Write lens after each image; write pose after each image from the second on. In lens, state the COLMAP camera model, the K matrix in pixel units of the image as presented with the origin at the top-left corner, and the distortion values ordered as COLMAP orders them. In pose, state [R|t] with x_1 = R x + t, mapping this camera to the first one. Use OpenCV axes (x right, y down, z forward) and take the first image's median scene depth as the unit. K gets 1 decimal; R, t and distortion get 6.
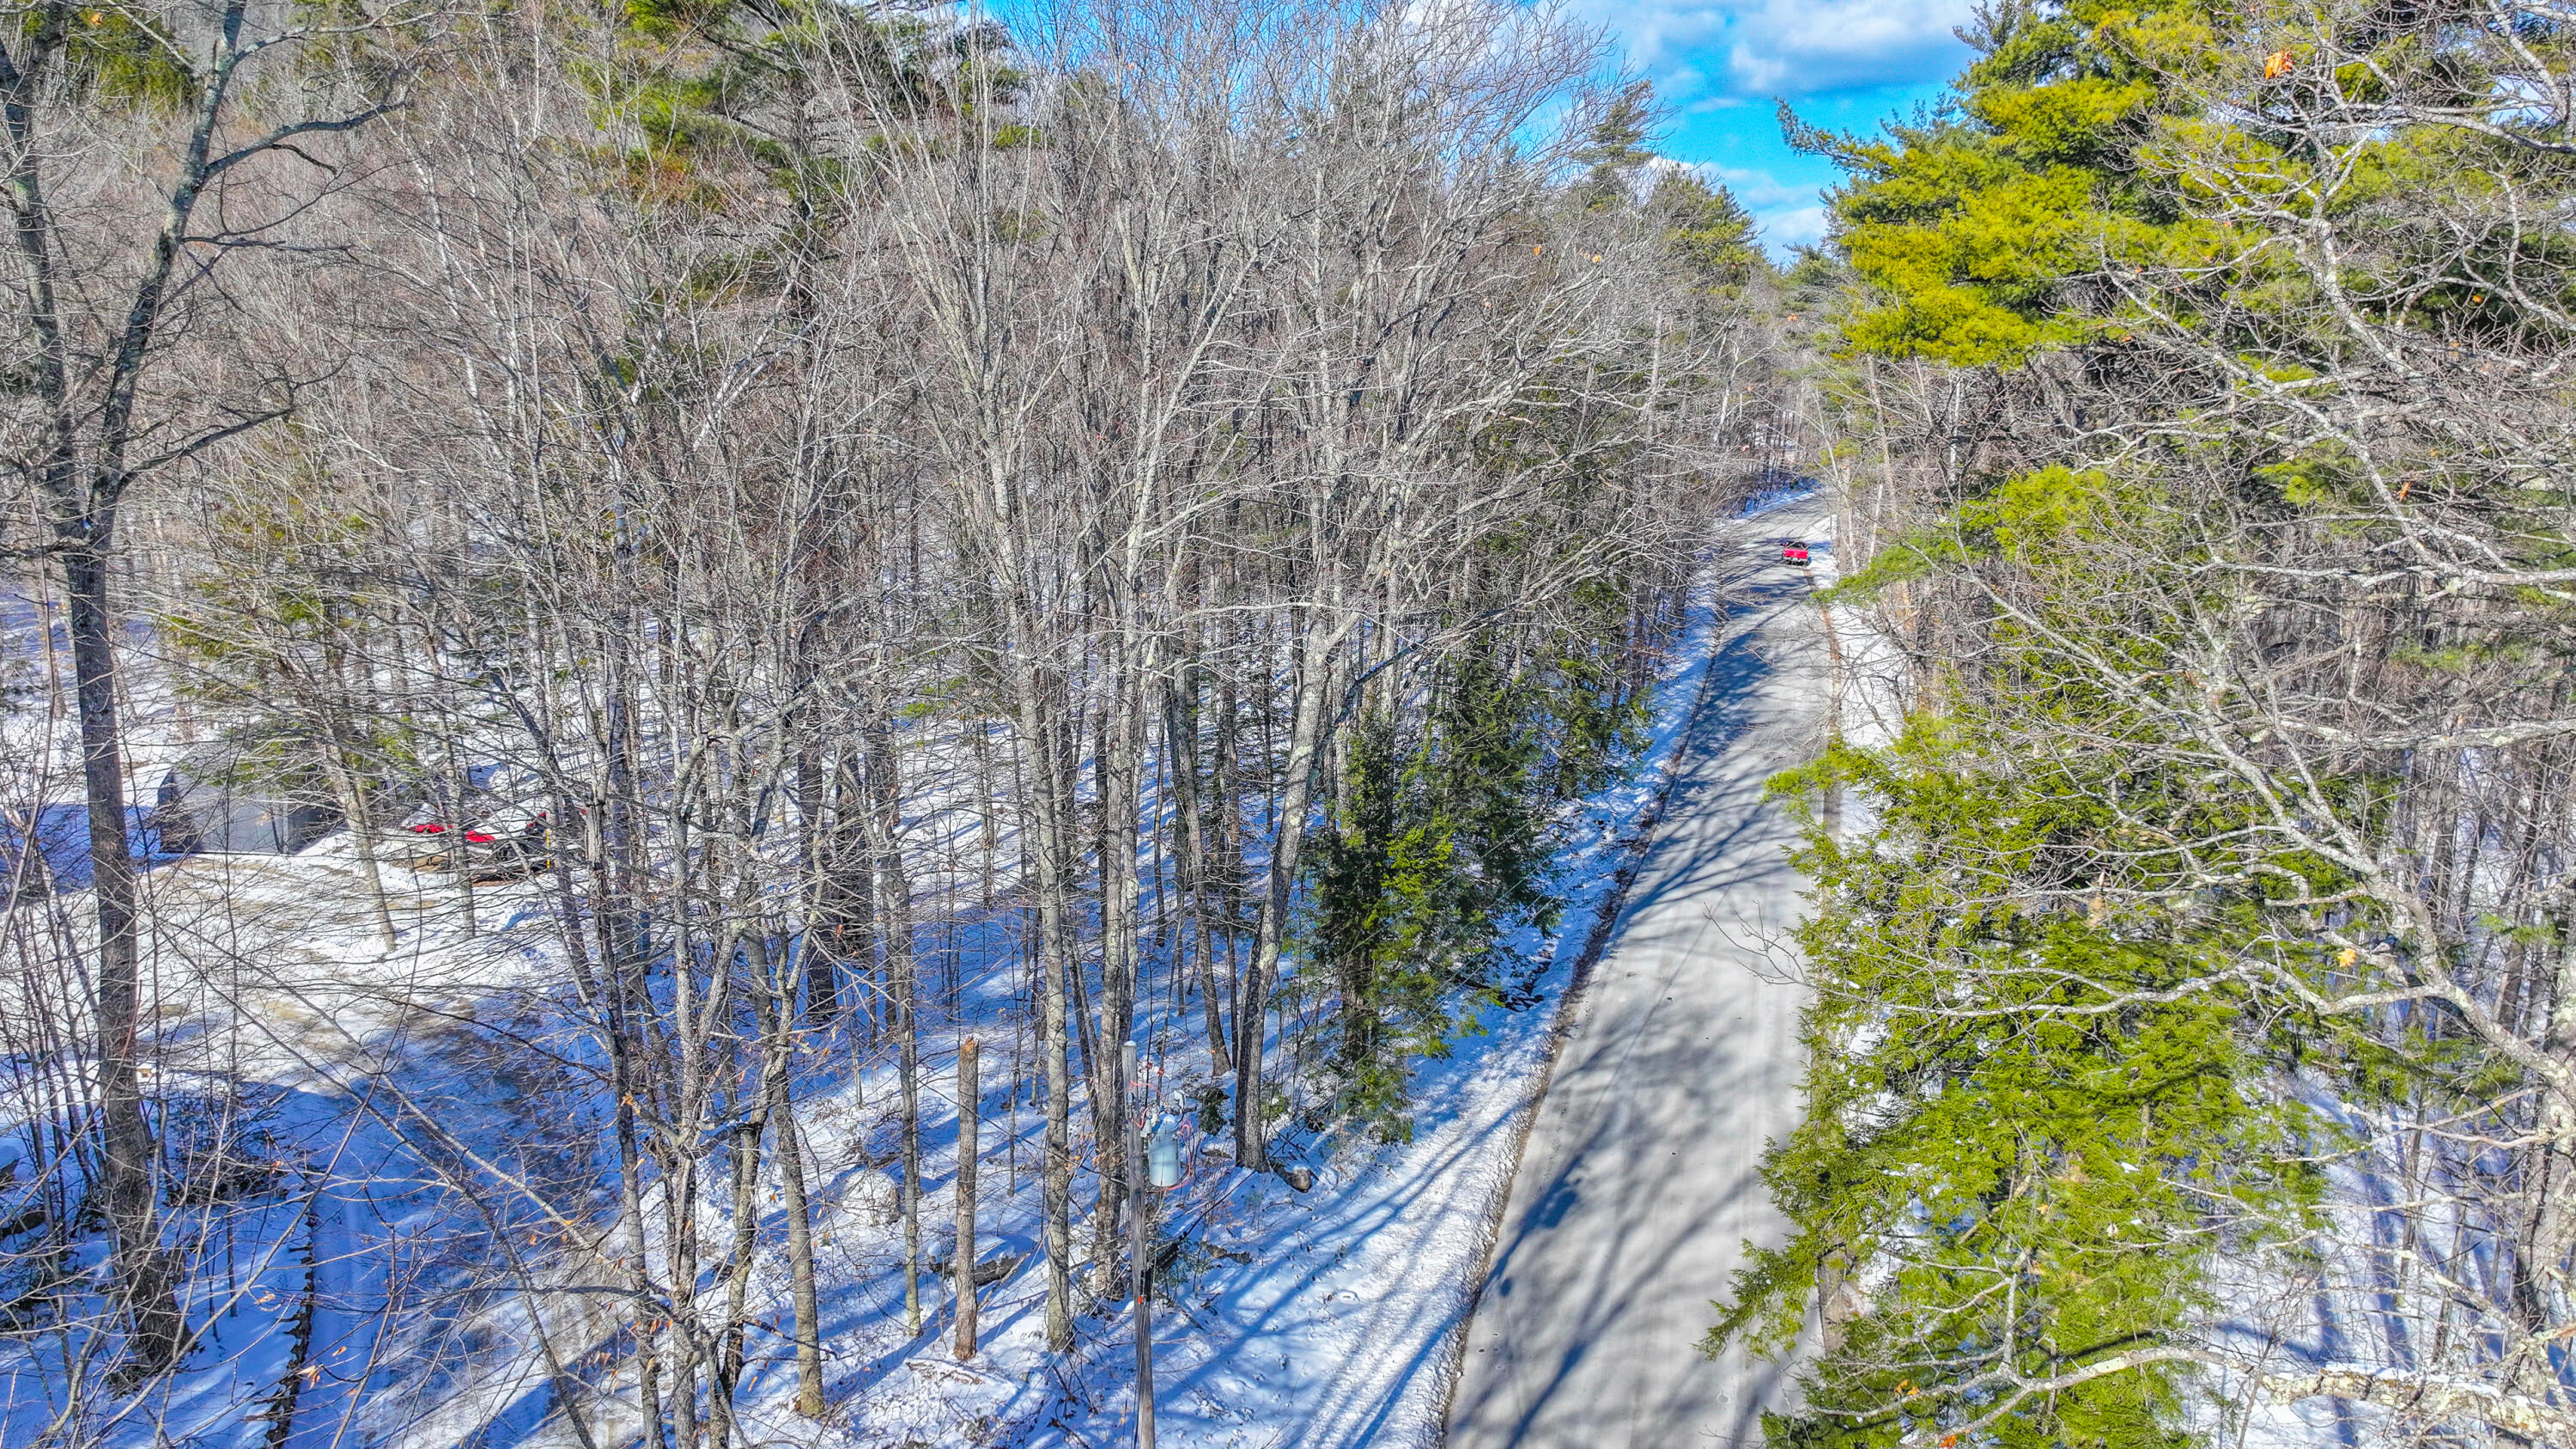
lens RADIAL K [[1860.5, 0, 1302.6], [0, 1860.5, 733.7], [0, 0, 1]] dist [-0.001930, 0.019216]
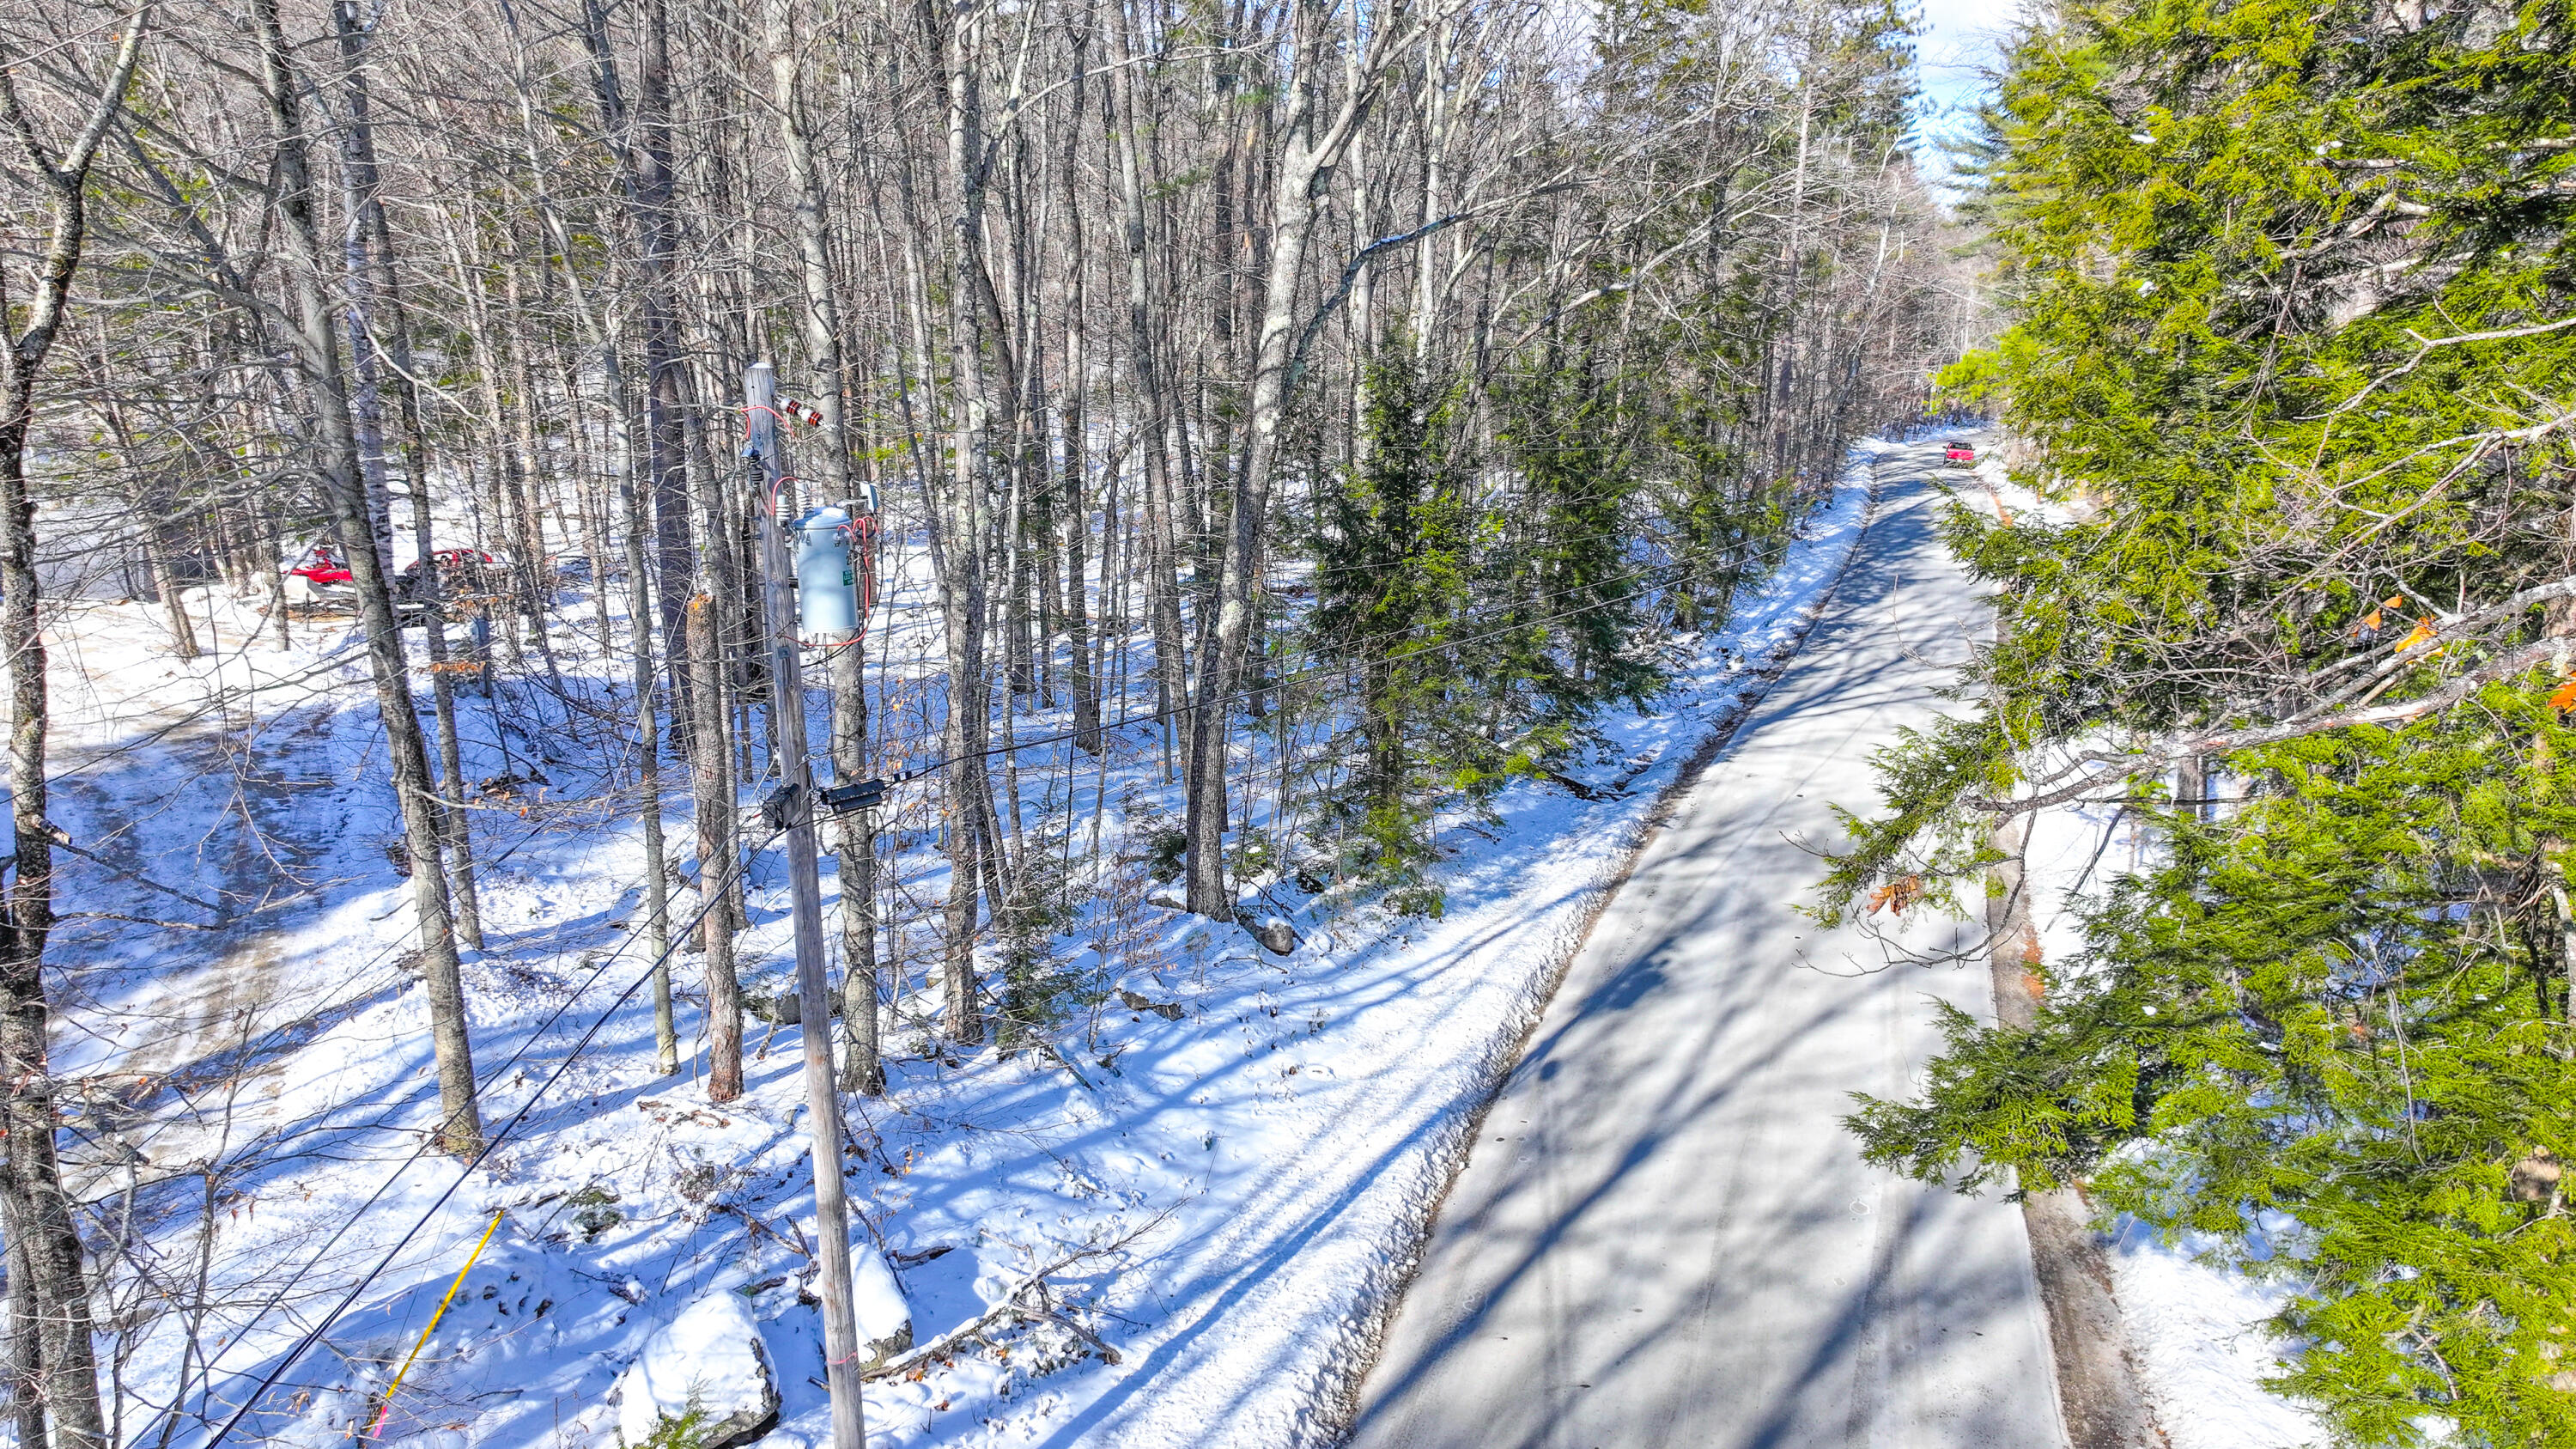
lens RADIAL K [[1860.5, 0, 1302.6], [0, 1860.5, 733.7], [0, 0, 1]] dist [-0.001930, 0.019216]
pose [[0.996978, 0.012080, -0.076743, 0.061037], [-0.012805, 0.999878, -0.008965, 0.159360], [0.076626, 0.009921, 0.997011, 0.263909]]
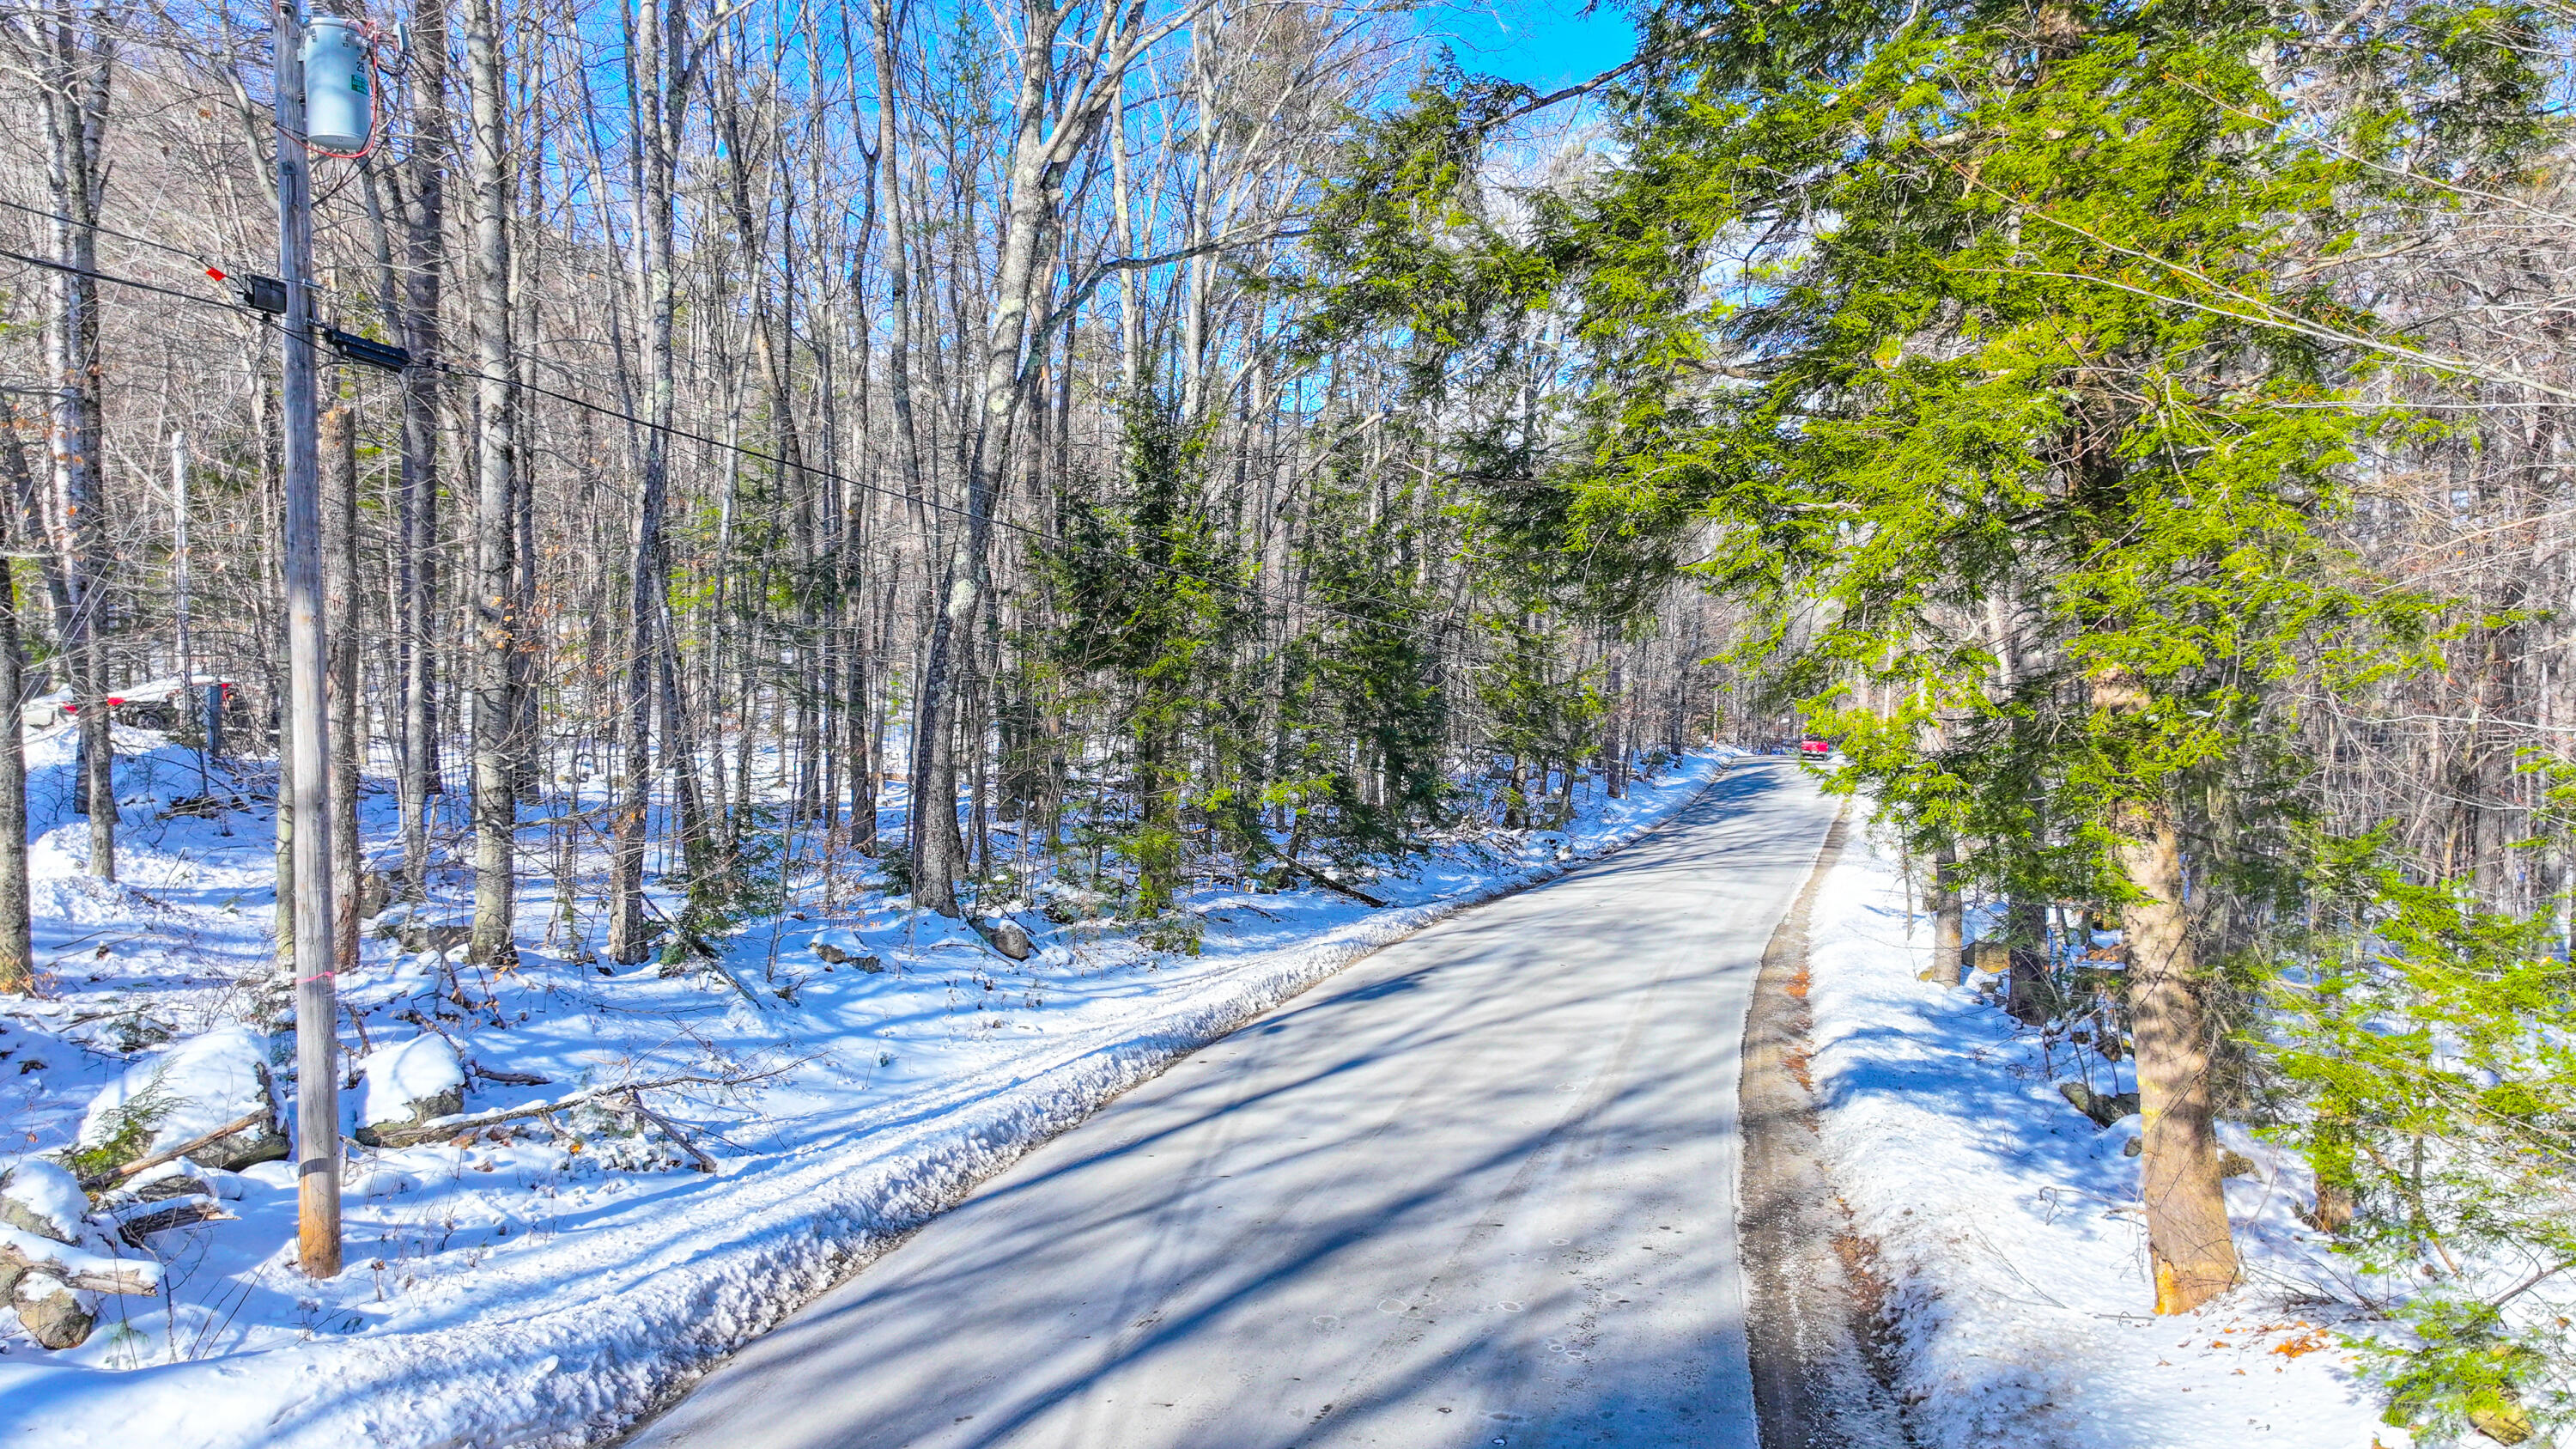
lens RADIAL K [[1860.5, 0, 1302.6], [0, 1860.5, 733.7], [0, 0, 1]] dist [-0.001930, 0.019216]
pose [[0.999560, -0.002947, -0.029519, 0.123444], [-0.003382, 0.977251, -0.212057, 0.297957], [0.029473, 0.212064, 0.976811, 0.298087]]
